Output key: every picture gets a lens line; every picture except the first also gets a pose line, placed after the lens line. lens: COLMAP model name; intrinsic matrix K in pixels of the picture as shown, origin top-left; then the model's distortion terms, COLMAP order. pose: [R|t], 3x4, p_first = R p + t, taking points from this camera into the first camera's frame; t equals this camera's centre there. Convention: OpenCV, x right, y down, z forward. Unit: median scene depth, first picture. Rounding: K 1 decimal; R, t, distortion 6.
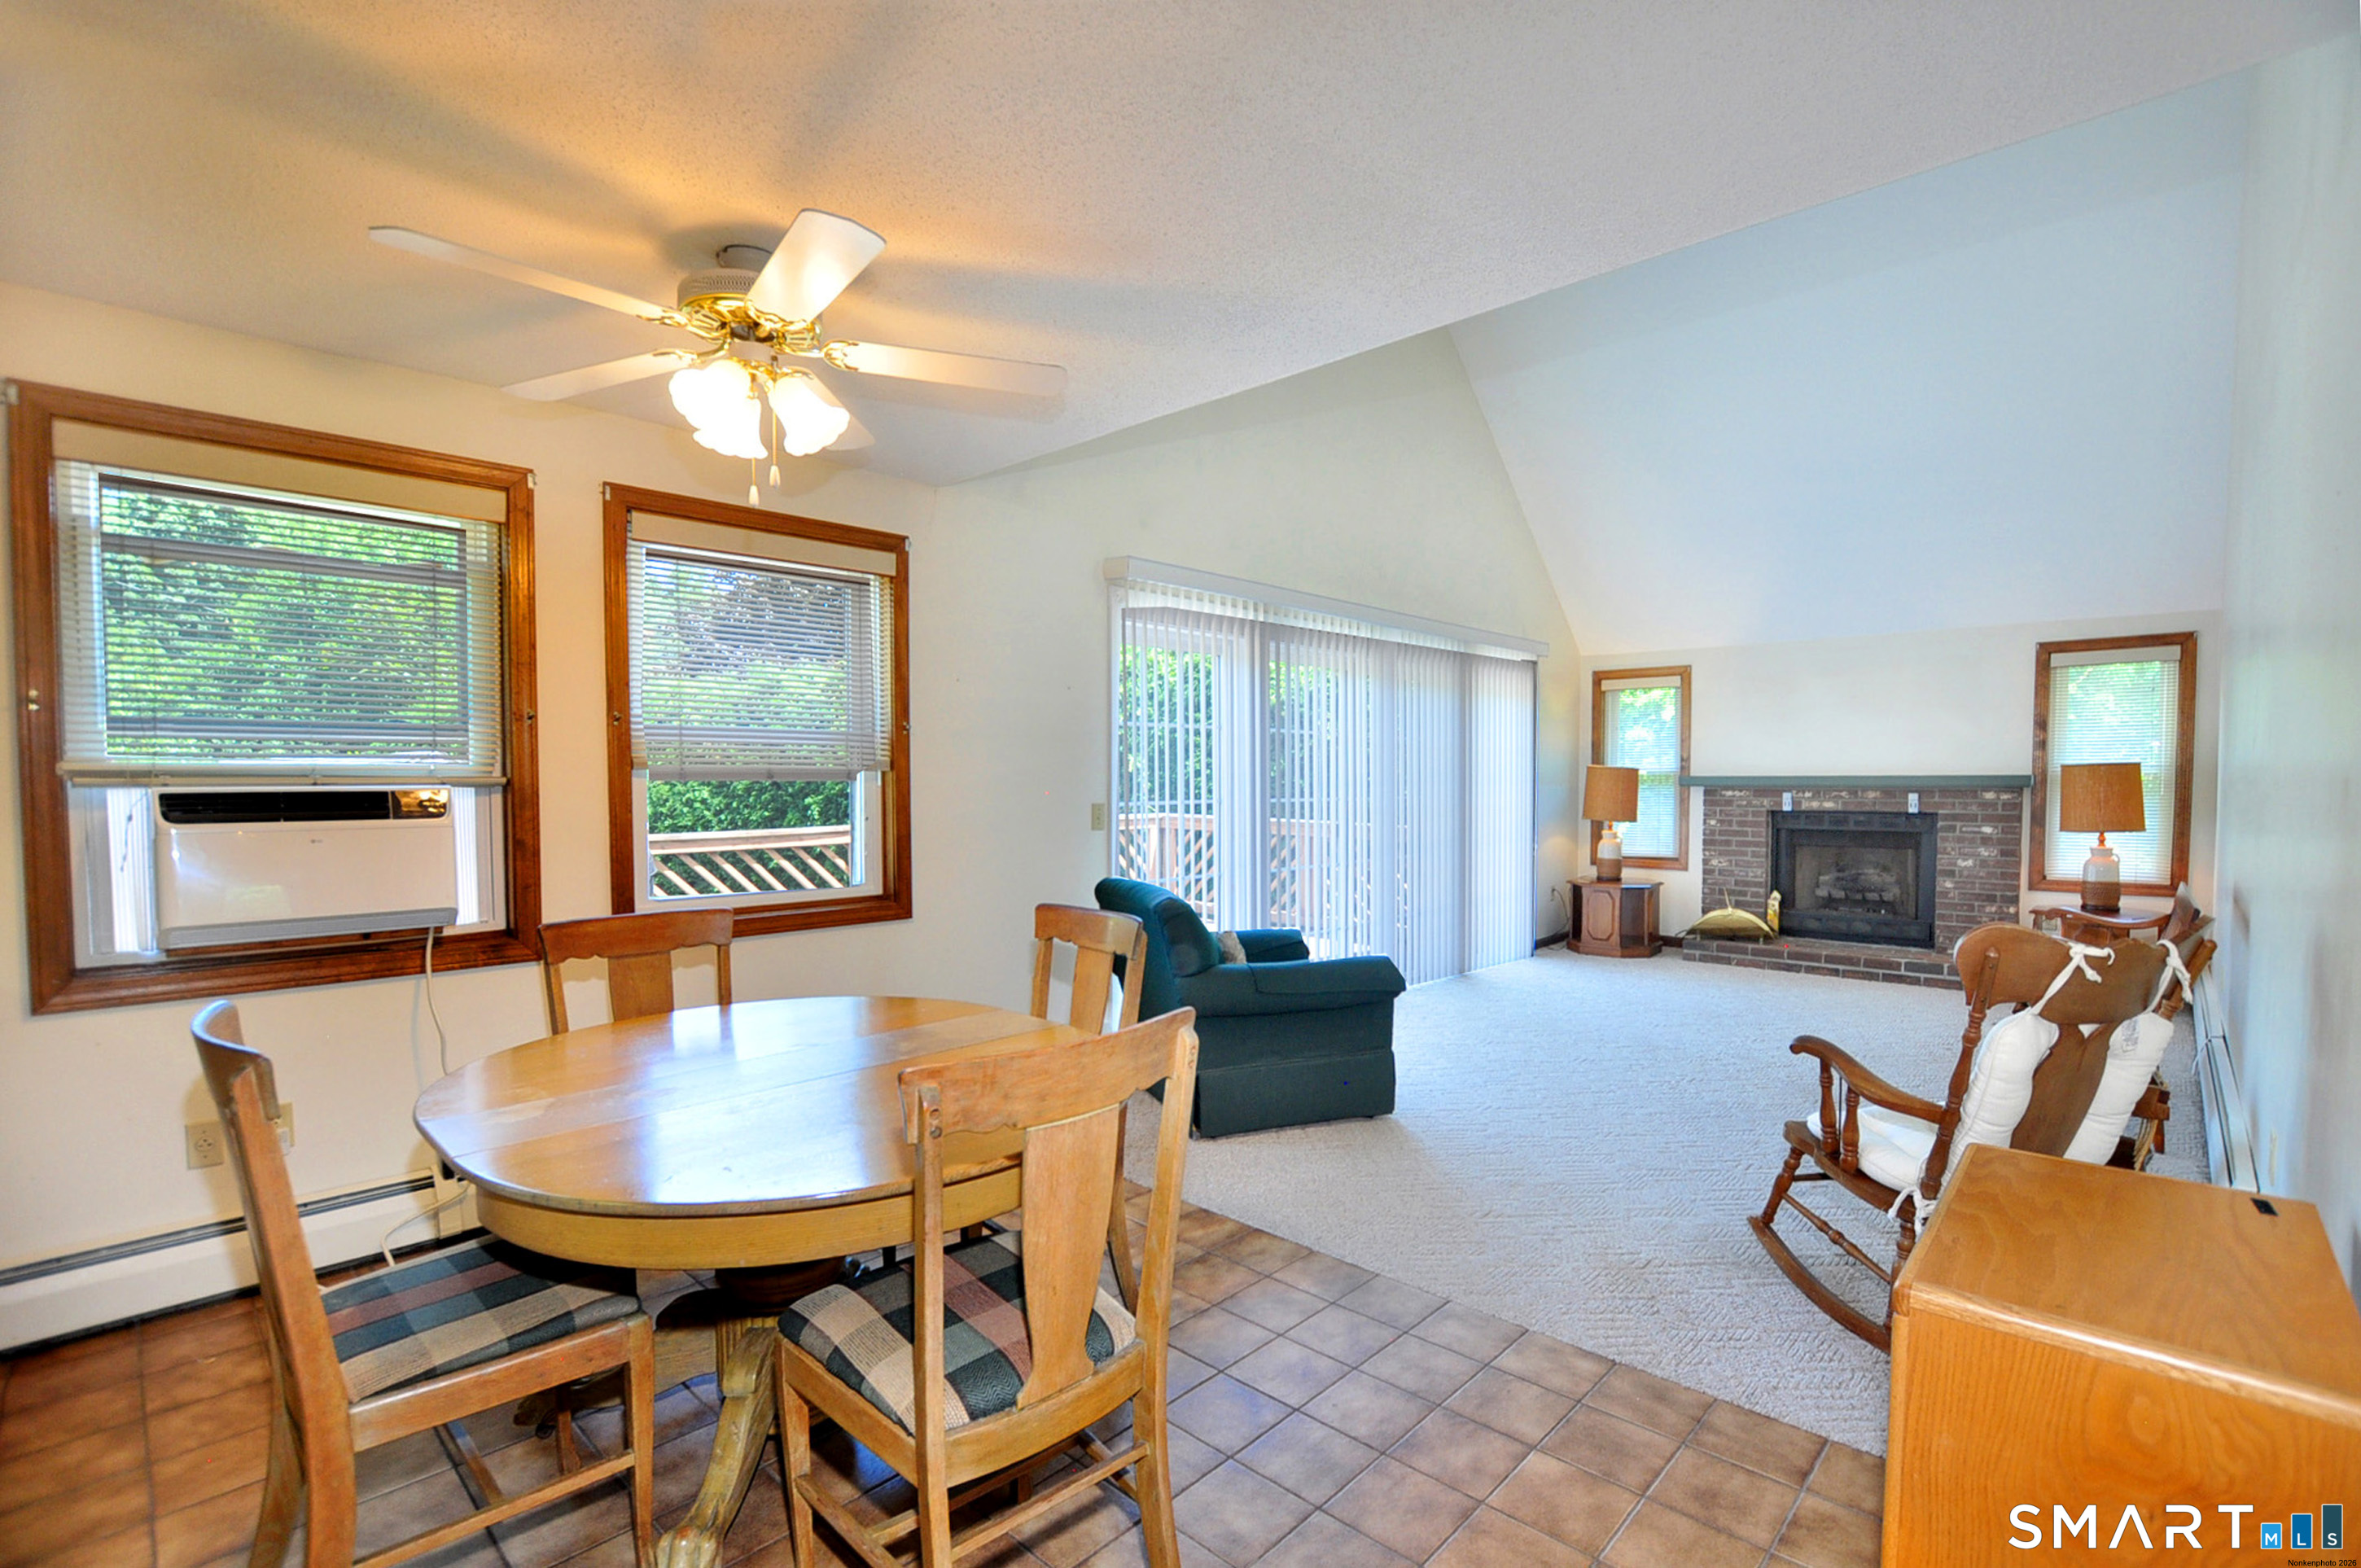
lens RADIAL K [[1068.3, 0, 1185.6], [0, 1068.3, 813.1], [0, 0, 1]] dist [-0.022770, 0.000433]
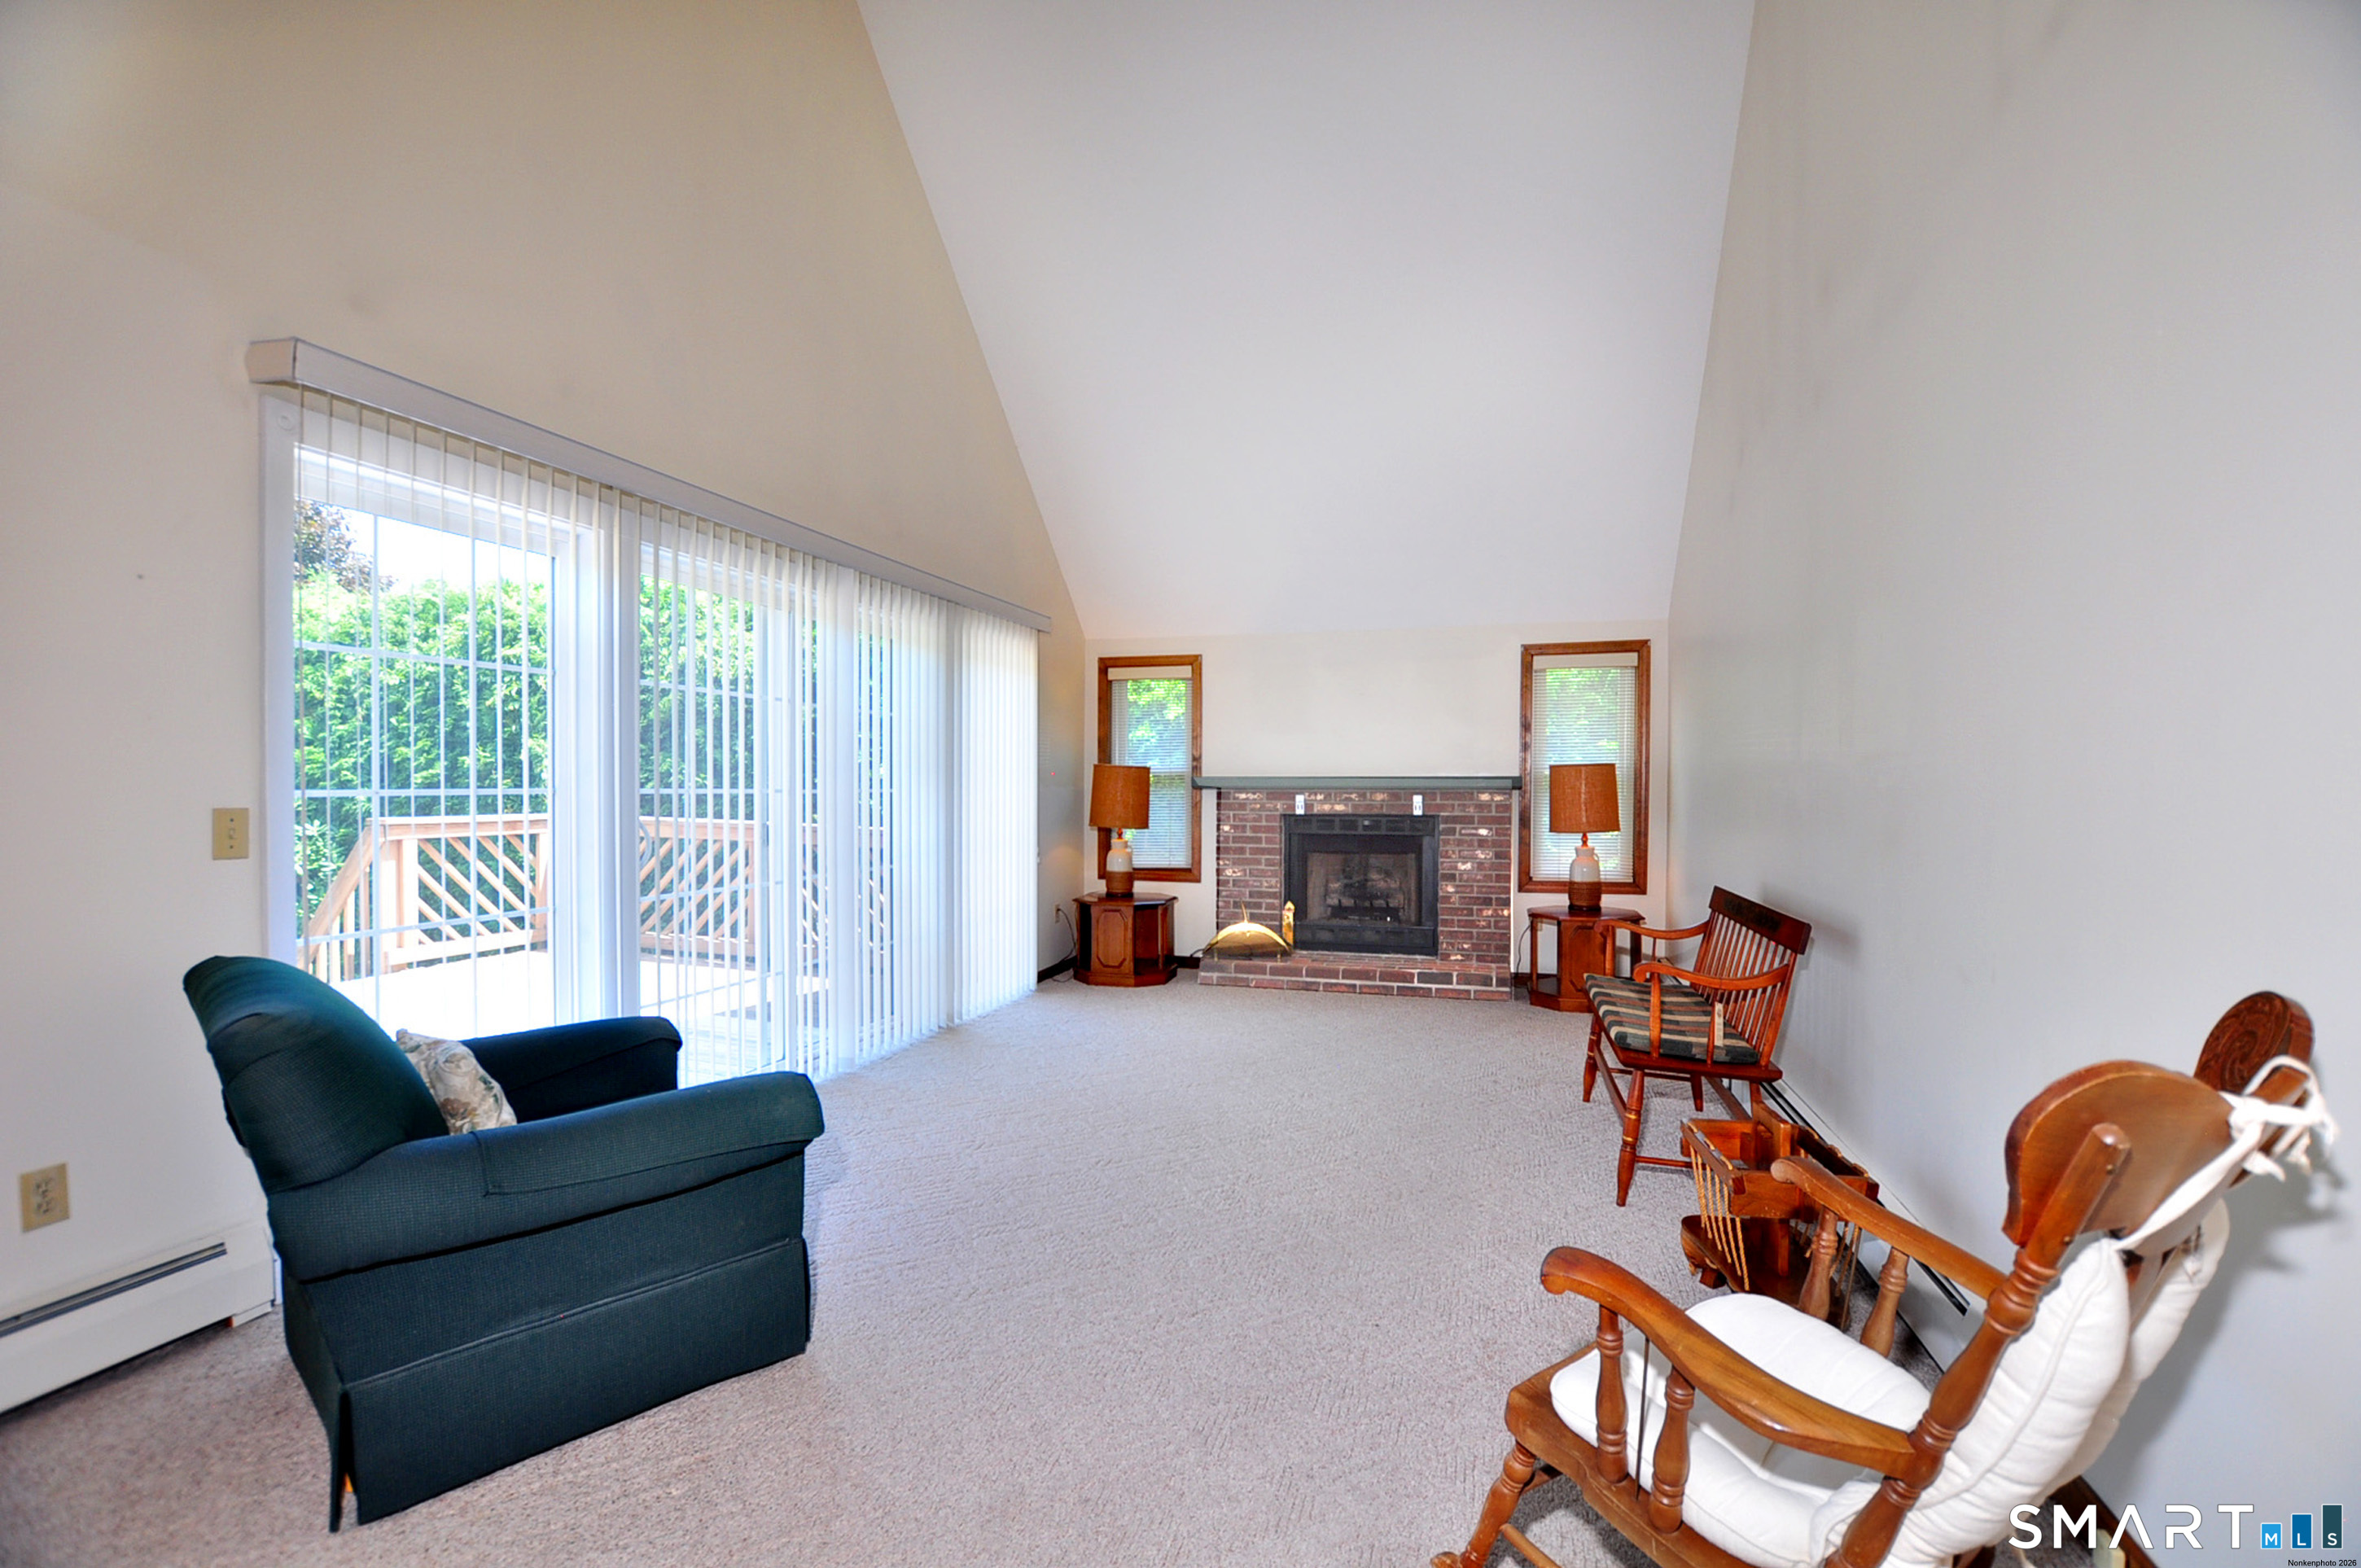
lens RADIAL K [[1030.1, 0, 1195.5], [0, 1030.1, 803.6], [0, 0, 1]] dist [-0.025337, -0.000184]
pose [[0.889419, -0.001315, 0.457091, 0.076091], [0.010724, 0.999781, -0.017991, 0.003500], [-0.456967, 0.020903, 0.889238, 0.245083]]
